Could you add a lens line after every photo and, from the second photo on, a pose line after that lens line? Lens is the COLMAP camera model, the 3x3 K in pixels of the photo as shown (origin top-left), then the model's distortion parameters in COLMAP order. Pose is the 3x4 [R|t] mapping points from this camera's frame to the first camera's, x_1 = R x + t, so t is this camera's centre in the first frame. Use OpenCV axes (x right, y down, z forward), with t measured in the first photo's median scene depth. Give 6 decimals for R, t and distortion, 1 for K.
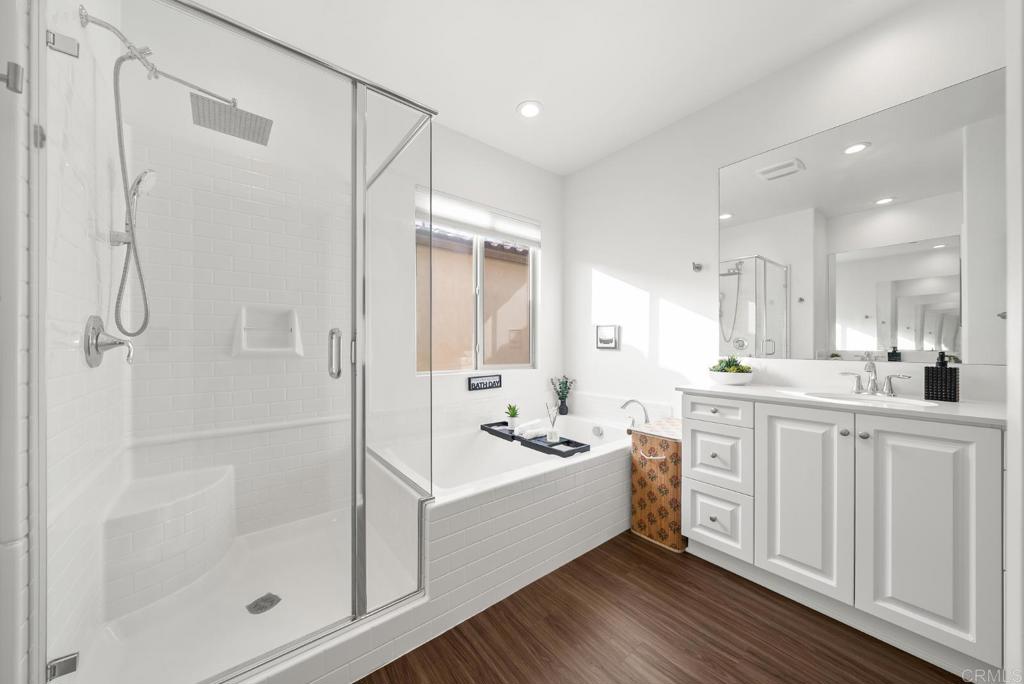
lens RADIAL K [[358.1, 0, 508.4], [0, 358.1, 343.6], [0, 0, 1]] dist [-0.002081, 0.000003]
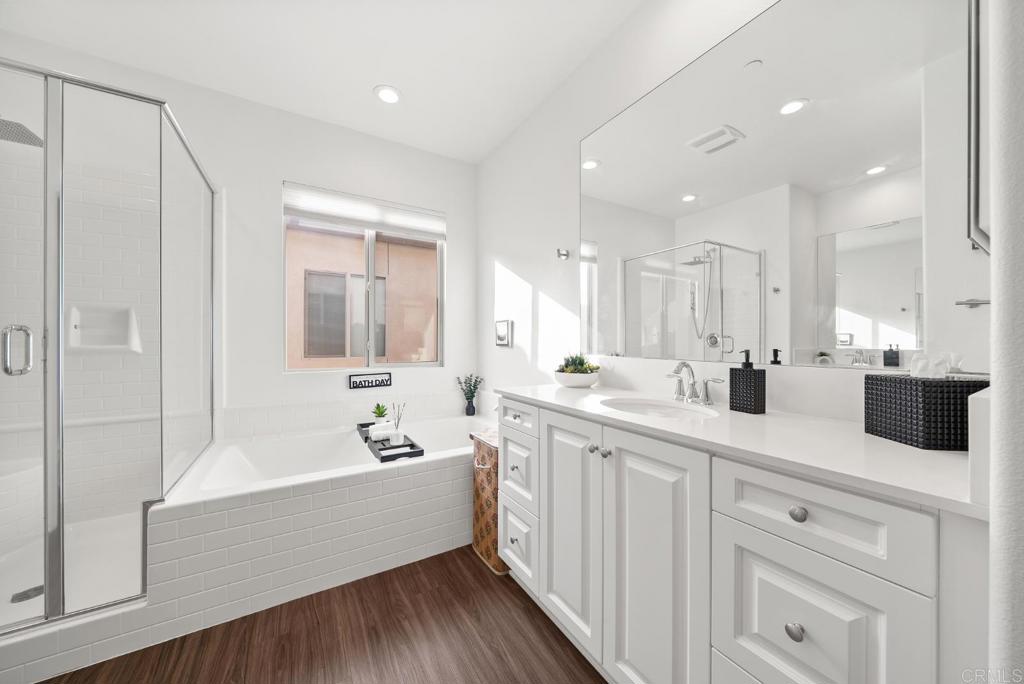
lens RADIAL K [[356.3, 0, 512.0], [0, 356.3, 342.0], [0, 0, 1]] dist [-0.002064, -0.000094]
pose [[0.991633, -0.001097, -0.129083, 0.582504], [0.001248, 0.999999, 0.001091, 0.003883], [0.129082, -0.001243, 0.991633, 0.118089]]
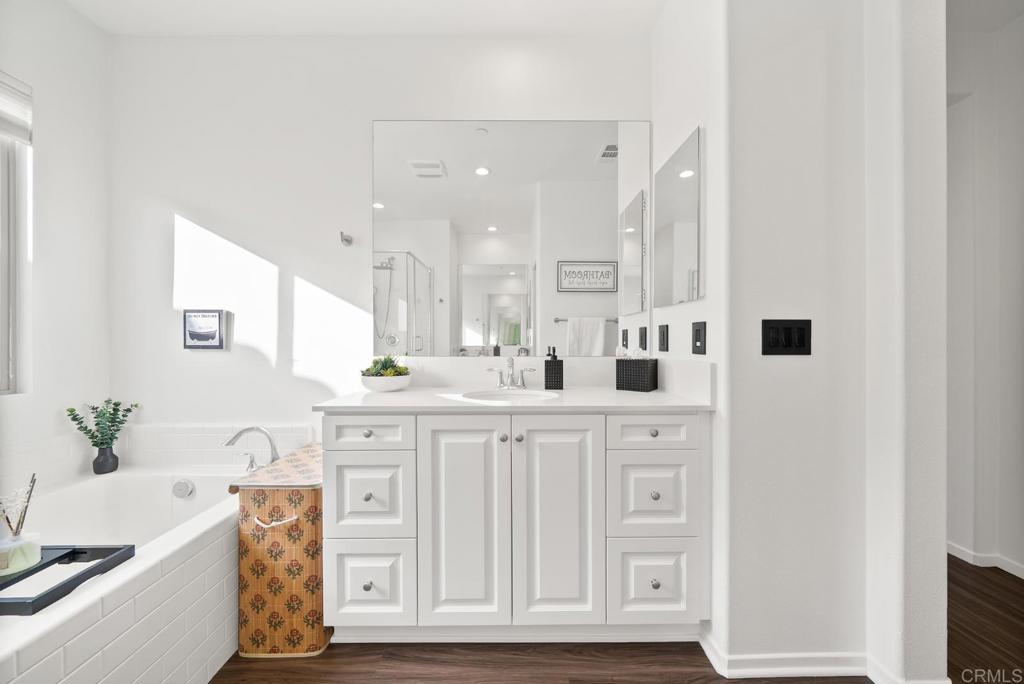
lens RADIAL K [[354.1, 0, 513.5], [0, 354.1, 342.1], [0, 0, 1]] dist [-0.005305, 0.000056]
pose [[0.612831, -0.005694, 0.790193, 0.169942], [0.002248, 0.999983, 0.005462, 0.001373], [-0.790211, -0.001571, 0.612833, 0.292990]]
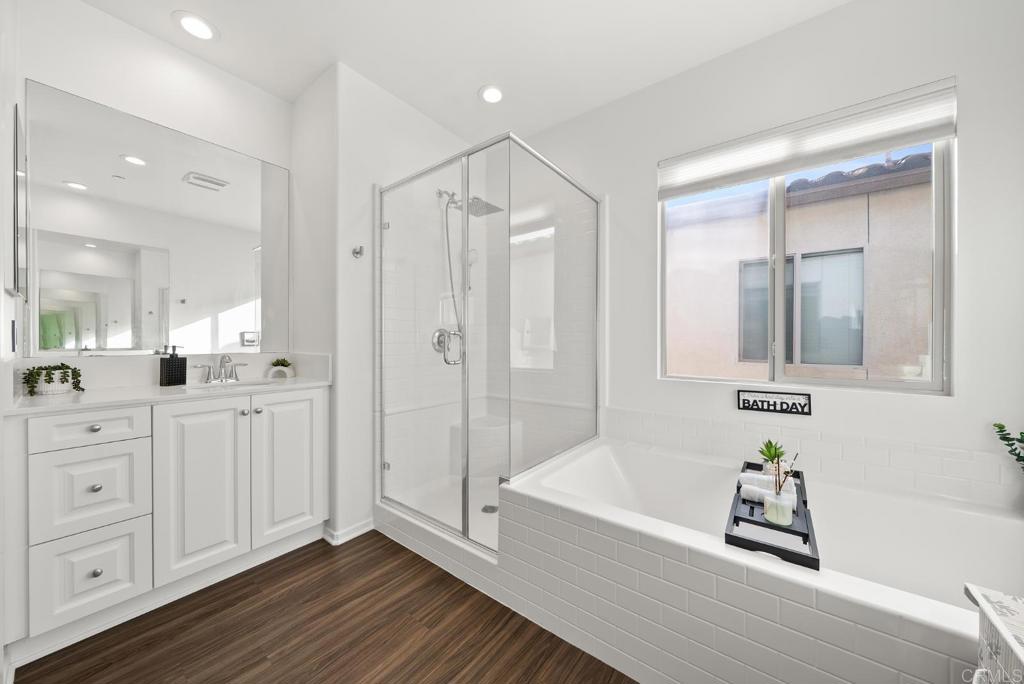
lens RADIAL K [[351.3, 0, 511.7], [0, 351.3, 343.3], [0, 0, 1]] dist [-0.005565, -0.000019]
pose [[0.239822, 0.001742, -0.970815, 0.579456], [-0.003444, 0.999994, 0.000944, 0.003965], [0.970811, 0.003117, 0.239827, 0.510866]]
